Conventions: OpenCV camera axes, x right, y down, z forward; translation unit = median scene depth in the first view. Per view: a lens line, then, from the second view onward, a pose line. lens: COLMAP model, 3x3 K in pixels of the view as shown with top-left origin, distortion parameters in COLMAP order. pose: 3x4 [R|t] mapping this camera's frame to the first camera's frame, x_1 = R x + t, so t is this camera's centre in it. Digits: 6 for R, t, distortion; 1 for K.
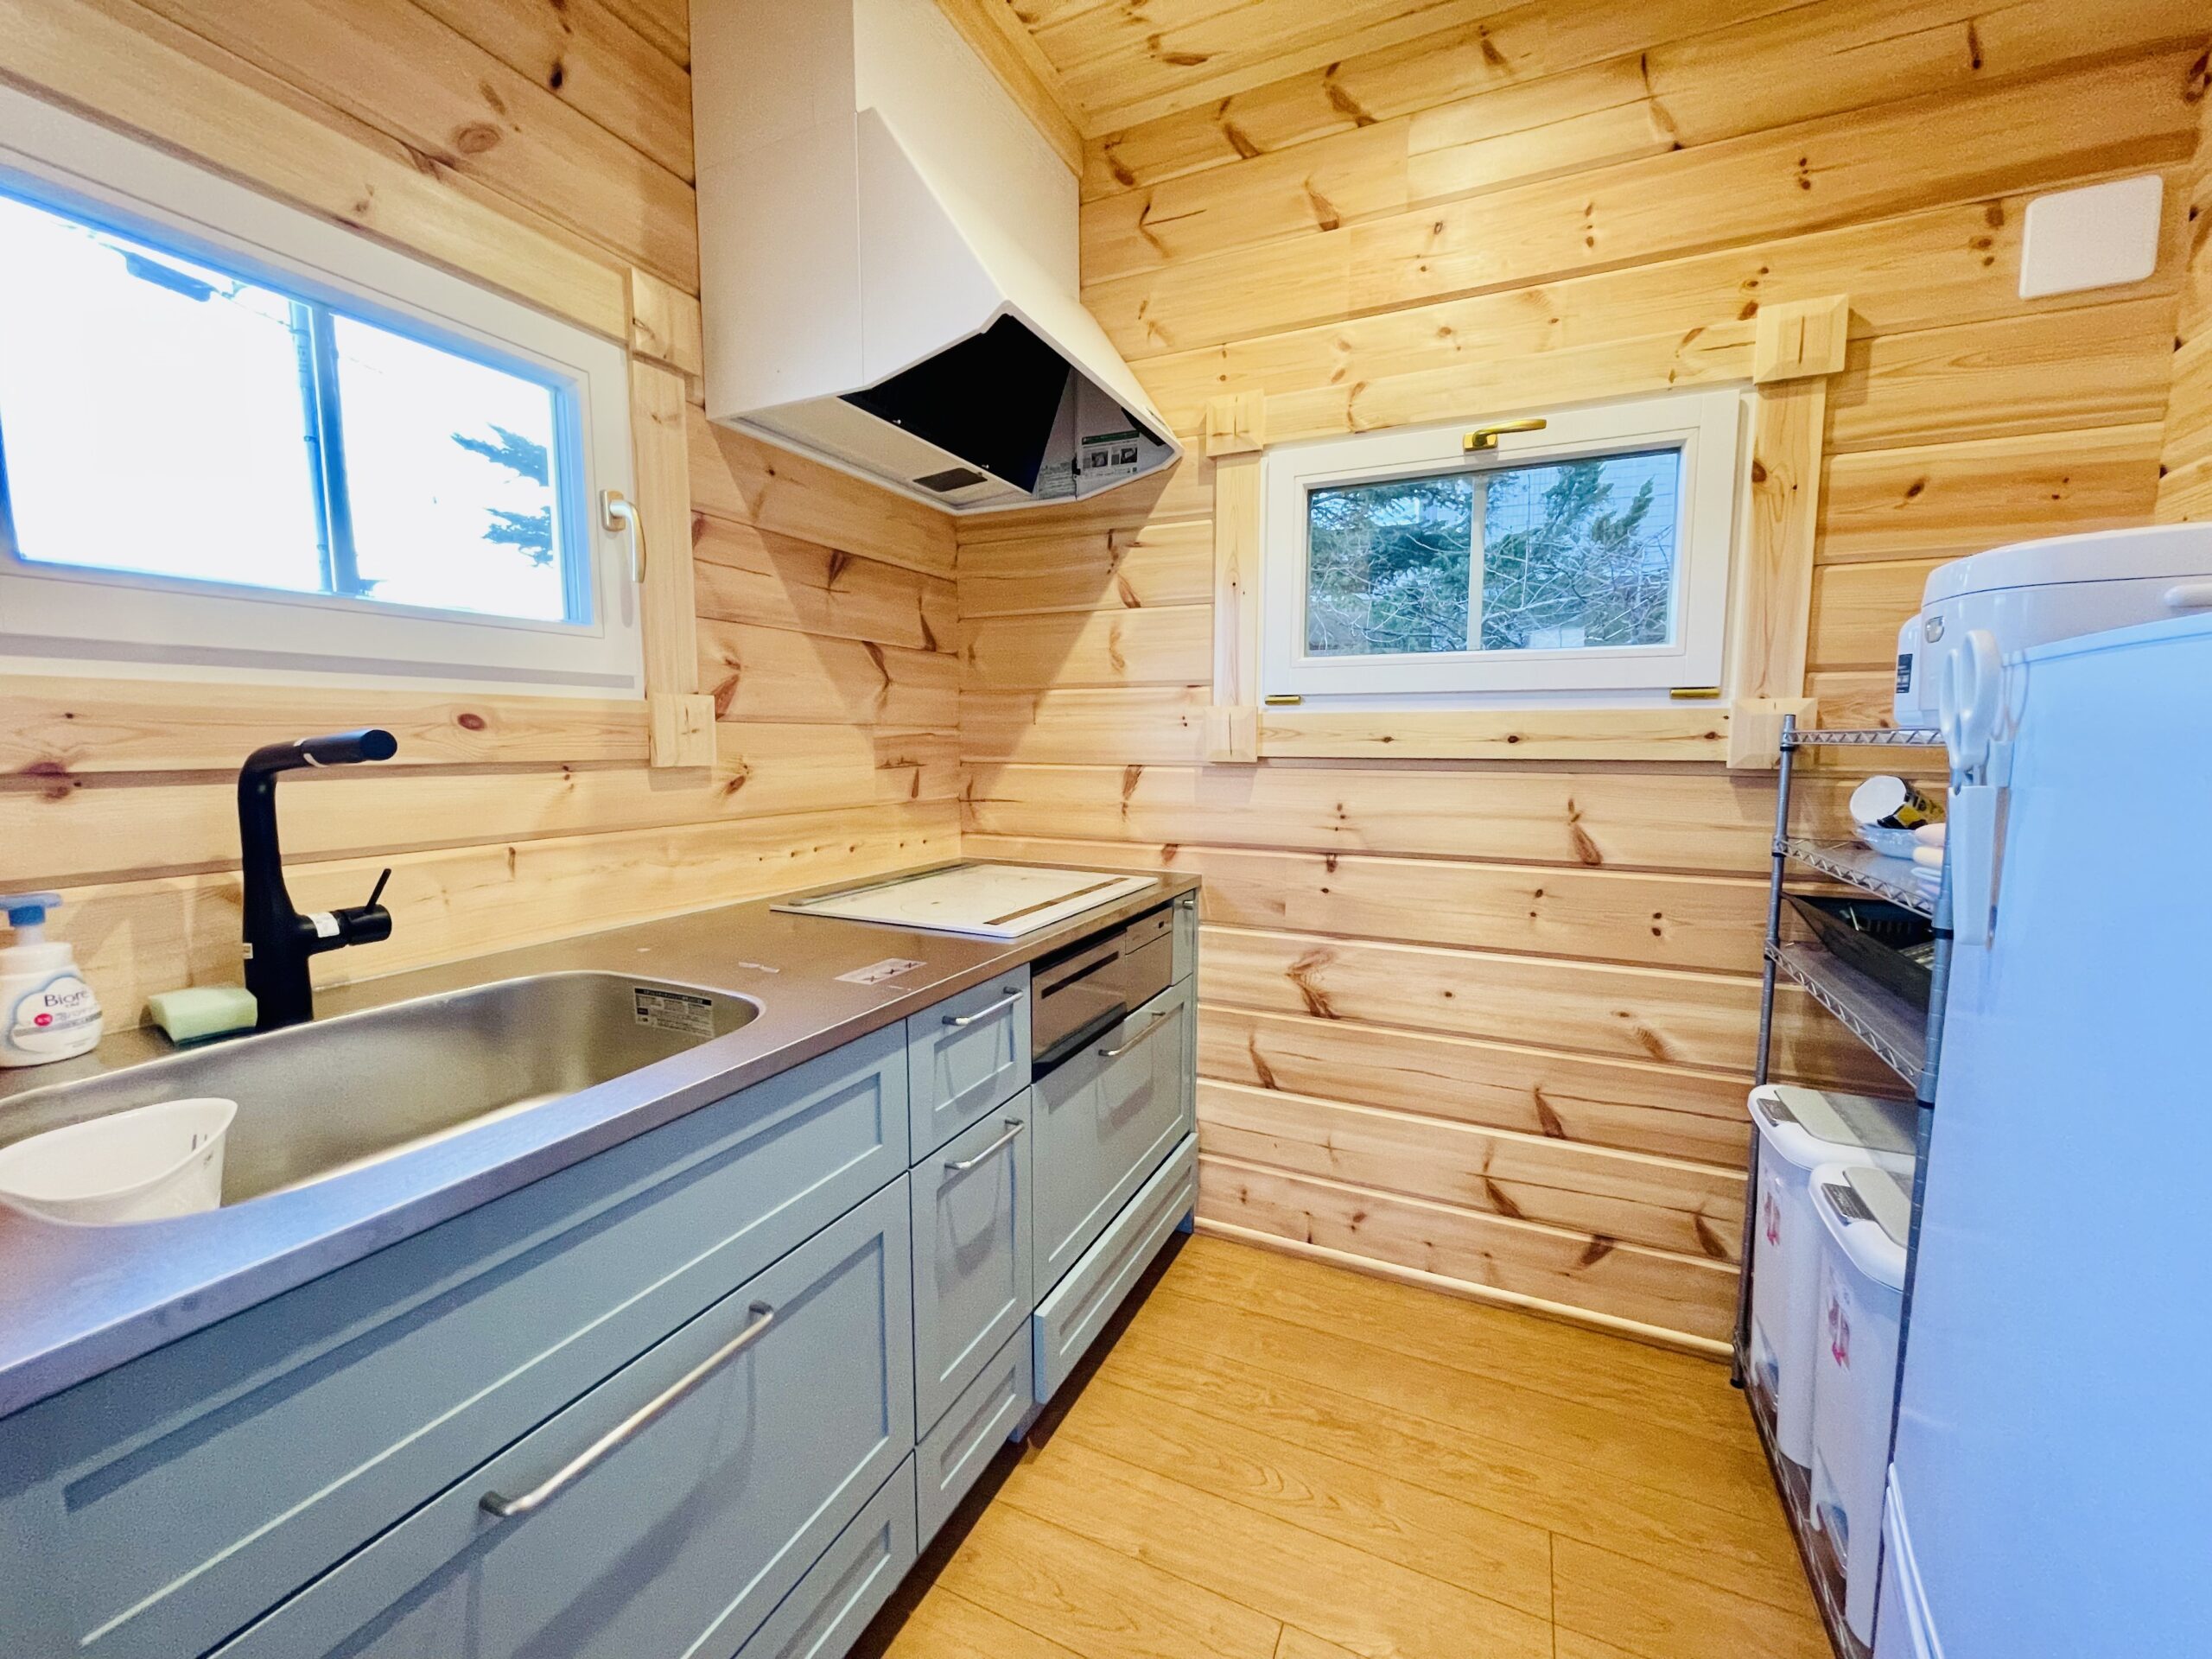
lens RADIAL K [[893.4, 0, 1116.8], [0, 893.4, 829.0], [0, 0, 1]] dist [-0.002601, 0.000071]
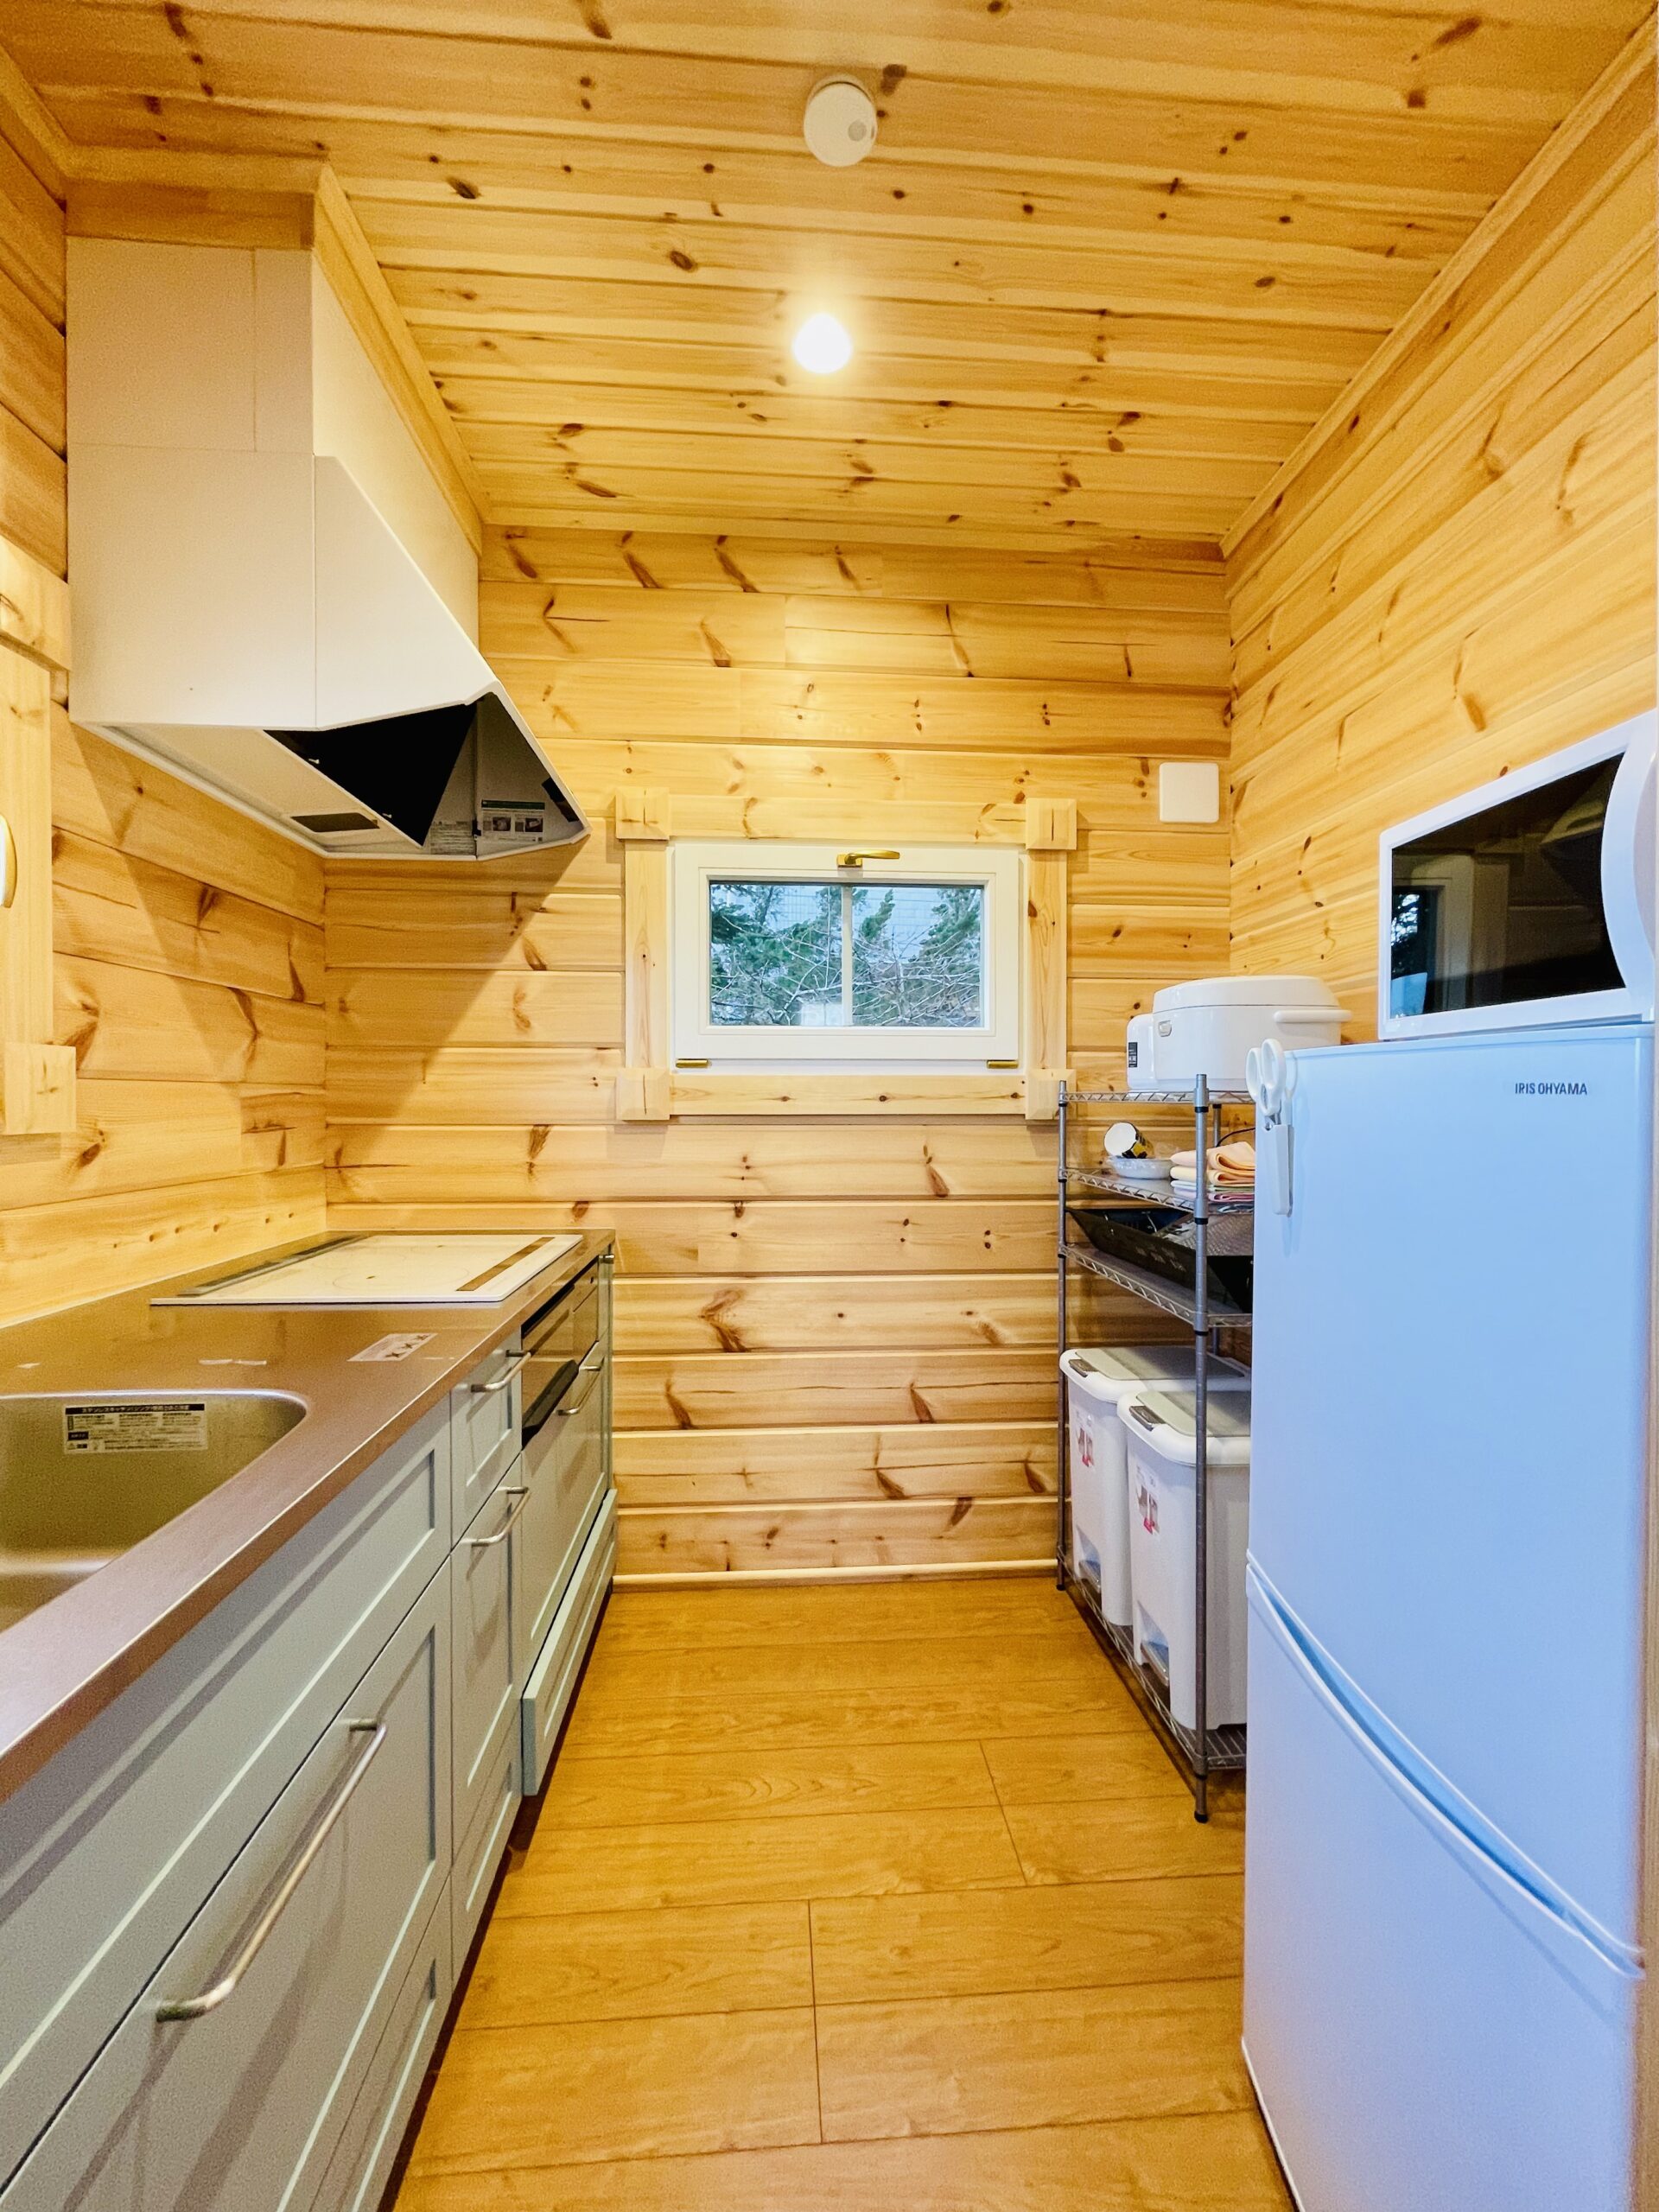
lens RADIAL K [[893.4, 0, 838.4], [0, 893.4, 1104.3], [0, 0, 1]] dist [-0.002601, 0.000071]
pose [[0.870903, -0.004465, 0.491434, -0.229427], [0.049876, 0.995599, -0.079343, 0.002729], [-0.488917, 0.093611, 0.867293, -0.044156]]
